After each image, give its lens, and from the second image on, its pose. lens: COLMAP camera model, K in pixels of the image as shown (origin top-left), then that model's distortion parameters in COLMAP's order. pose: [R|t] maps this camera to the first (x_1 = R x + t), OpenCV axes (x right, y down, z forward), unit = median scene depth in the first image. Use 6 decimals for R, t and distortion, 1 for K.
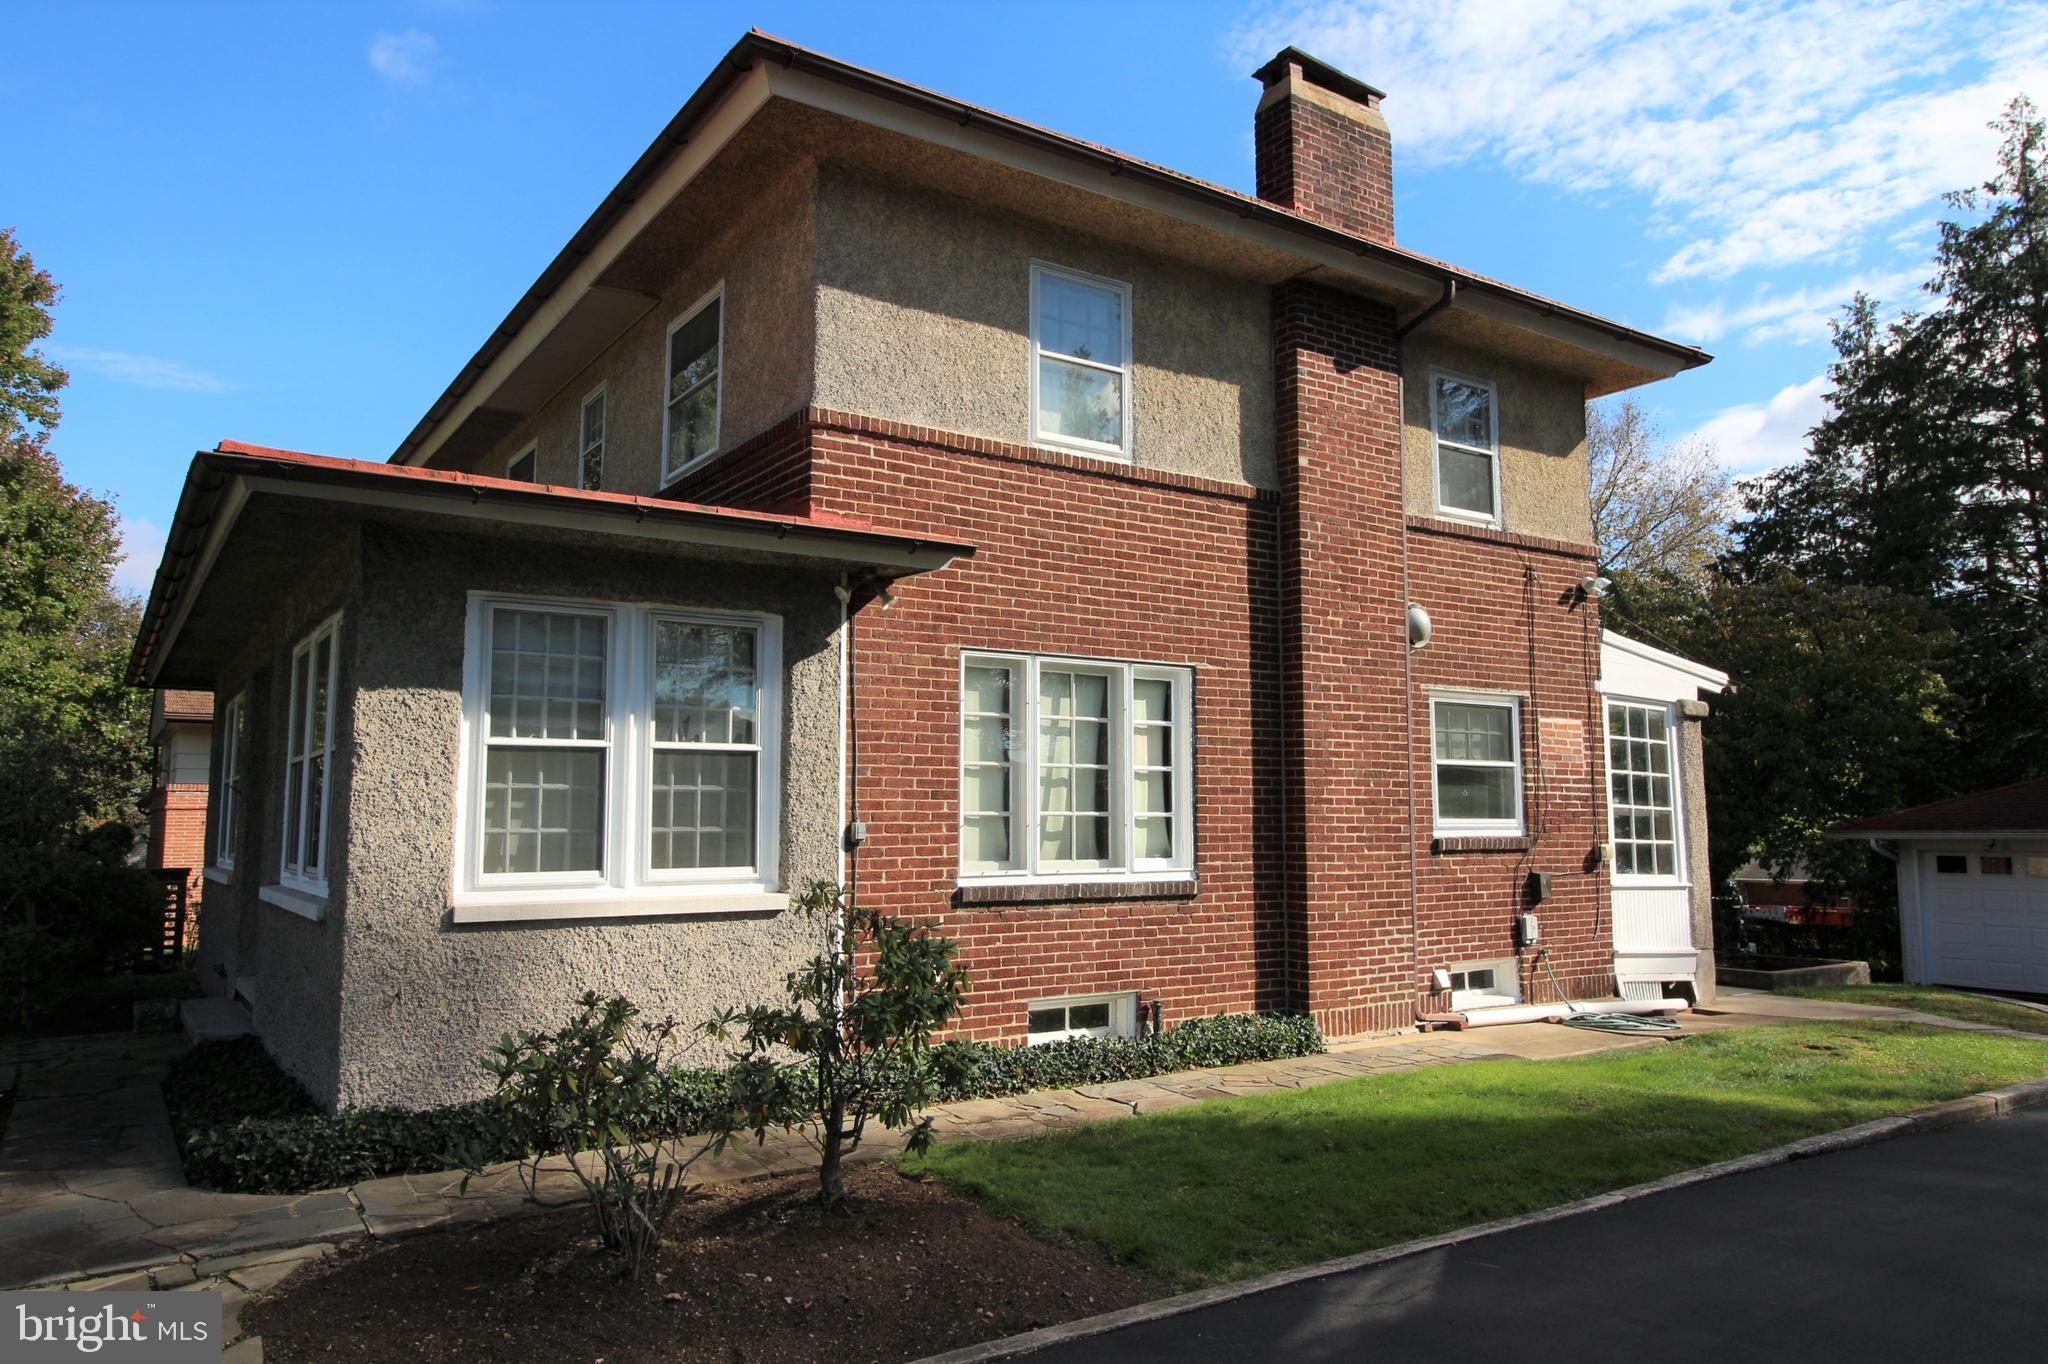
lens RADIAL K [[1455.3, 0, 963.9], [0, 1455.3, 678.6], [0, 0, 1]] dist [0.003382, -0.006297]
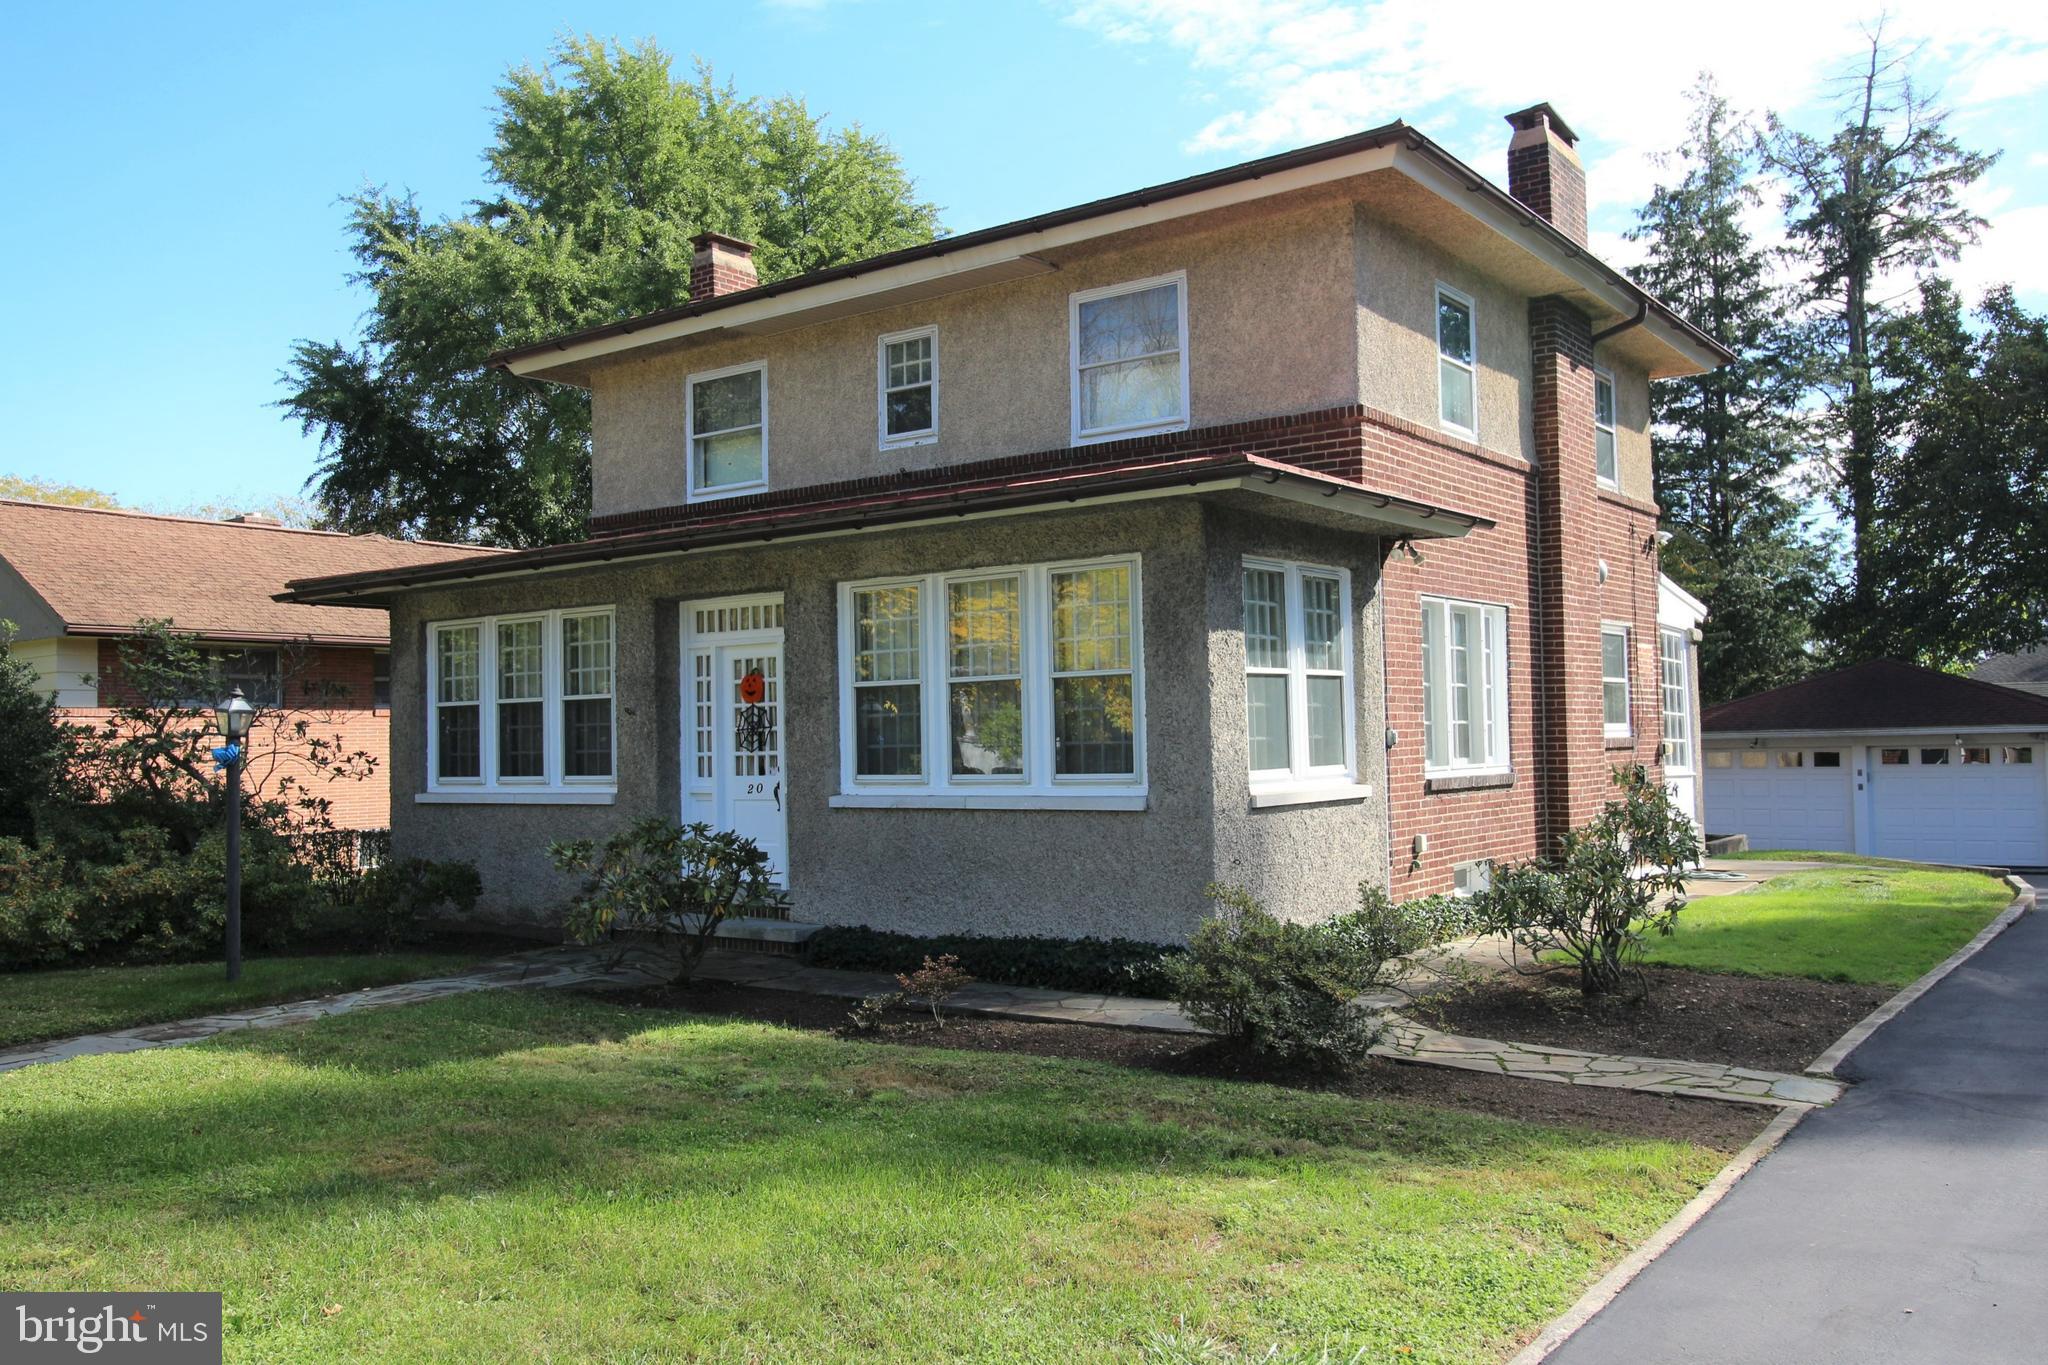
lens RADIAL K [[1752.1, 0, 933.0], [0, 1752.1, 680.9], [0, 0, 1]] dist [0.016120, 0.014444]
pose [[0.943823, -0.005445, 0.330406, -0.792597], [-0.015047, 0.998119, 0.059431, -0.025768], [-0.330109, -0.061064, 0.941966, -0.273773]]
